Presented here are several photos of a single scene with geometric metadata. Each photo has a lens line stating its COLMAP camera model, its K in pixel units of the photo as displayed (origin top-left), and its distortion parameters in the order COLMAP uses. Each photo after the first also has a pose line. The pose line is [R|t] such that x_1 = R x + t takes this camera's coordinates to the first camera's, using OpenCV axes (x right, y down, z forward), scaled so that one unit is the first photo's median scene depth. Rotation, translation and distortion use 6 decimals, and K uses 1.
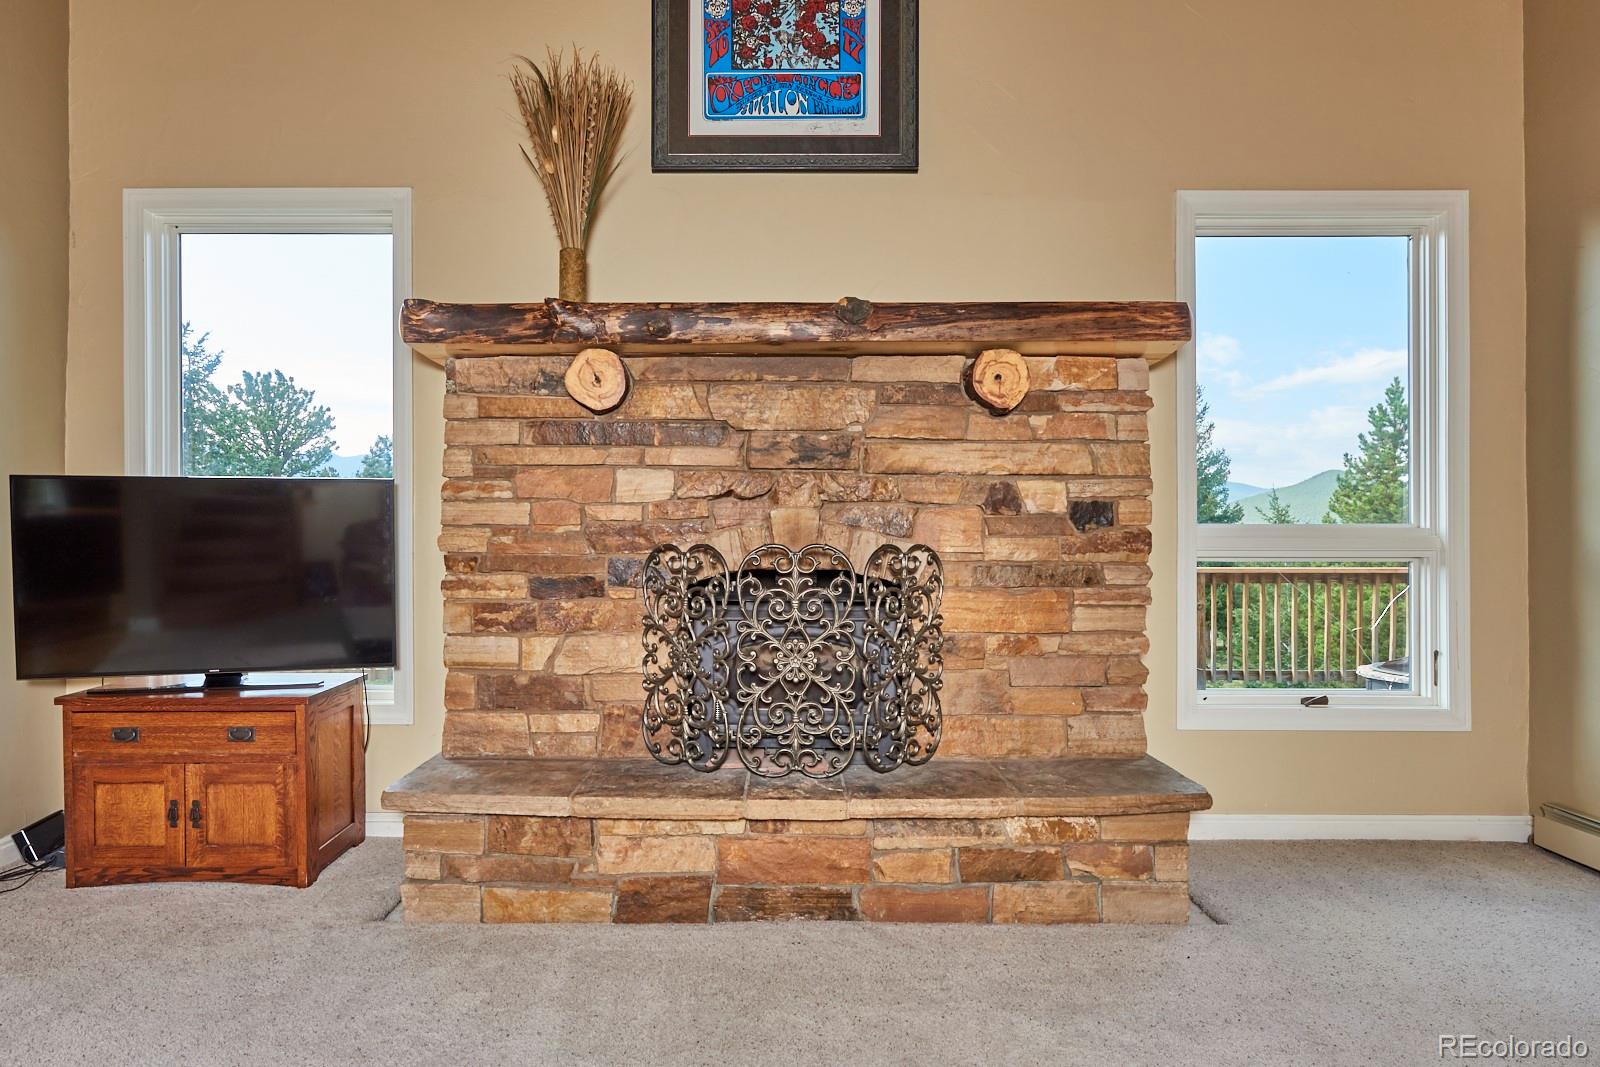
lens RADIAL K [[861.0, 0, 798.6], [0, 861.0, 526.1], [0, 0, 1]] dist [-0.001669, -0.000423]
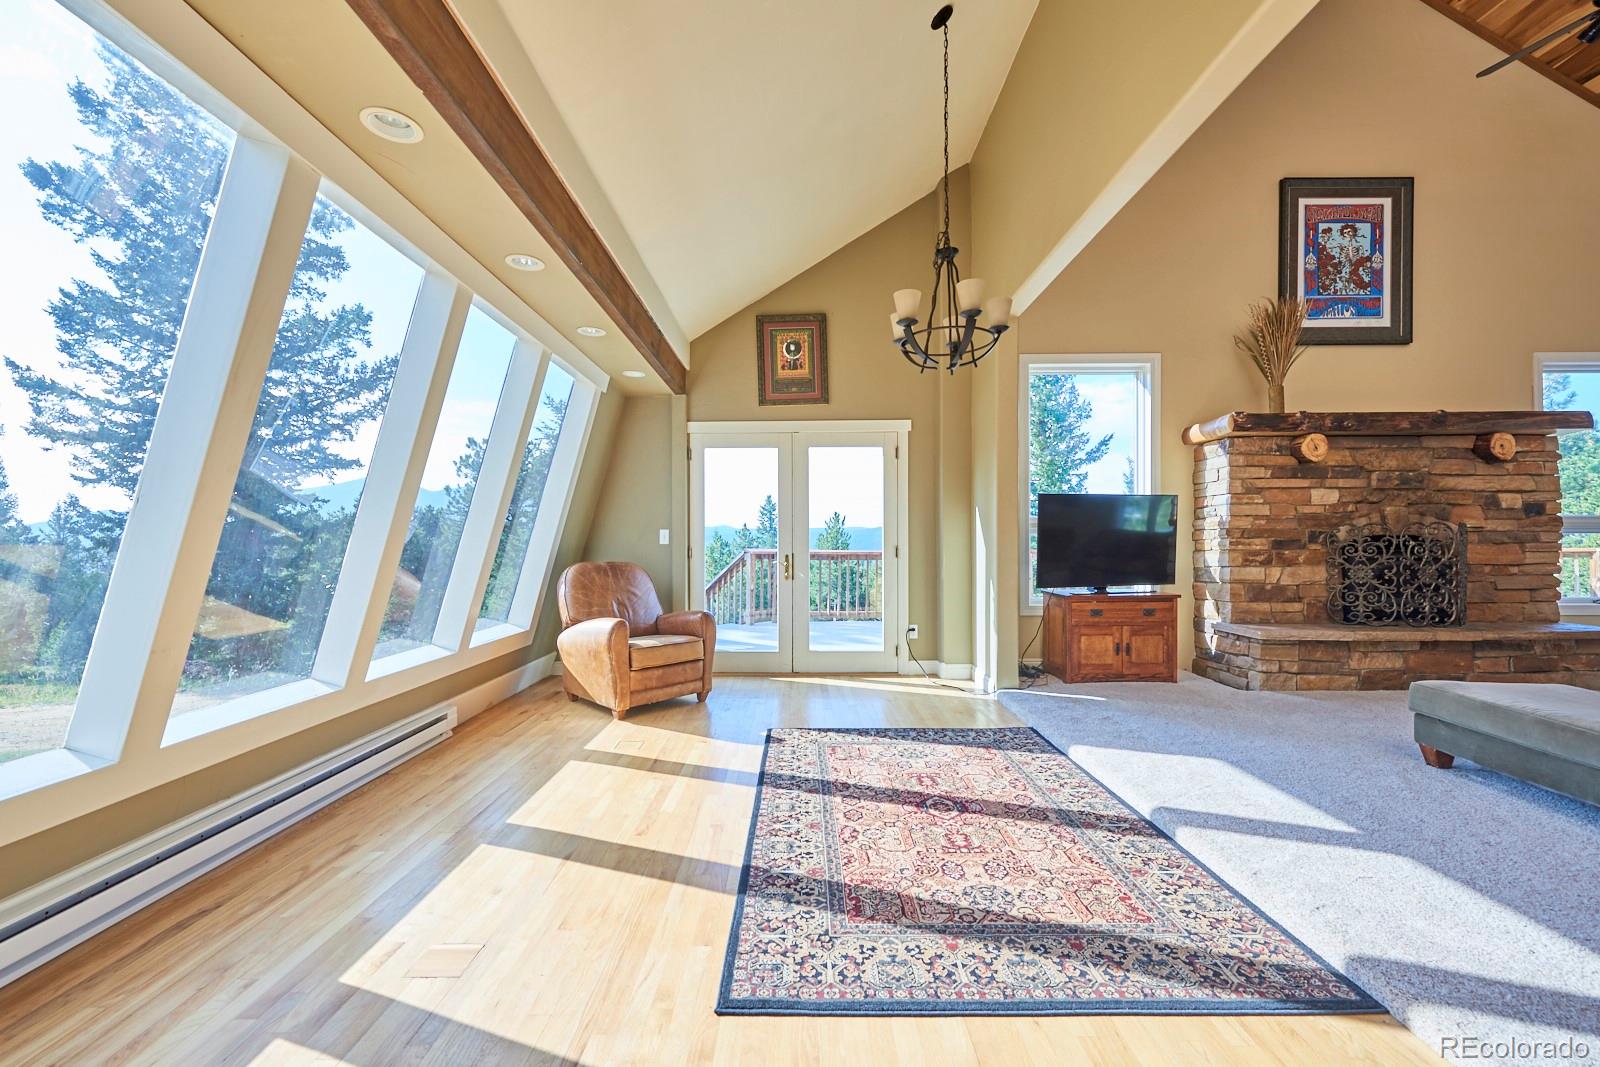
lens RADIAL K [[638.0, 0, 800.0], [0, 638.0, 533.5], [0, 0, 1]] dist [-0.000086, 0.000325]
pose [[0.999978, -0.005257, -0.003966, -1.483869], [0.005246, 0.999982, -0.002890, 0.042681], [0.003981, 0.002869, 0.999988, -0.598356]]
